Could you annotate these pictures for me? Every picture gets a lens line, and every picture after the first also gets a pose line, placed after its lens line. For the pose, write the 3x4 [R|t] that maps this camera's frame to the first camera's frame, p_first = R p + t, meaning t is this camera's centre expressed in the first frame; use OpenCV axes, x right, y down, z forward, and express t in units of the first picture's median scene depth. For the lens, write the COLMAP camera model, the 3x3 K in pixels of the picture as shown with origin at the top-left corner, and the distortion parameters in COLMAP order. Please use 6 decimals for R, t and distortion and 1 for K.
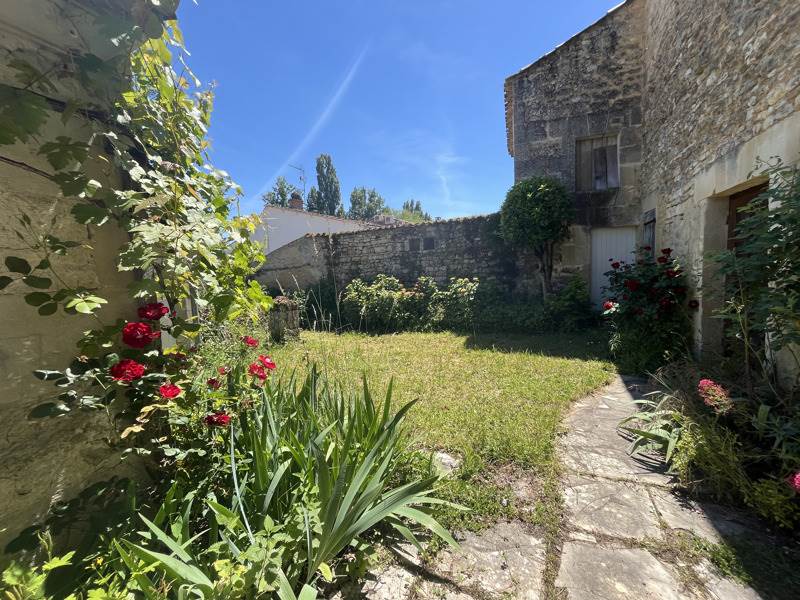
lens RADIAL K [[318.9, 0, 400.4], [0, 318.9, 301.0], [0, 0, 1]] dist [0.004180, 0.000183]
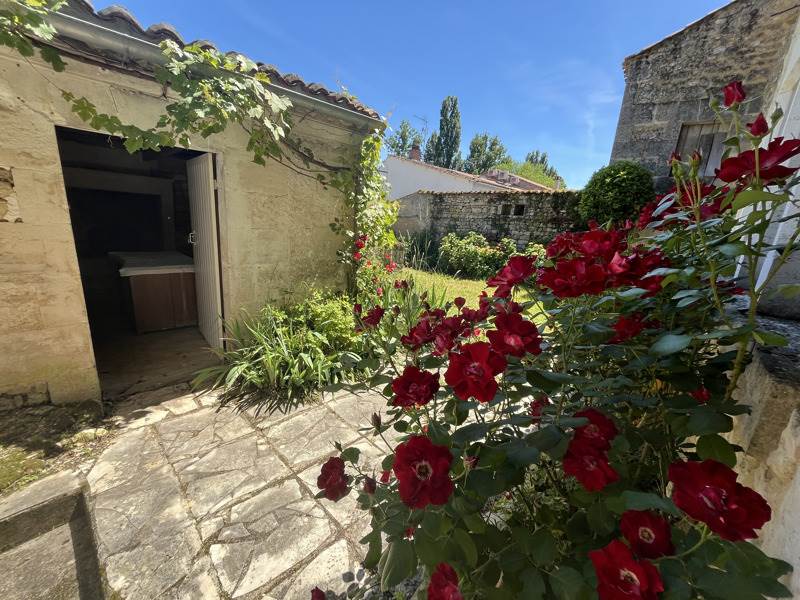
lens RADIAL K [[318.9, 0, 399.4], [0, 318.9, 298.9], [0, 0, 1]] dist [0.004180, 0.000183]
pose [[0.938967, 0.189370, -0.287192, 0.081106], [-0.146462, 0.975467, 0.164354, 0.007559], [0.311270, -0.112261, 0.943668, -0.282932]]
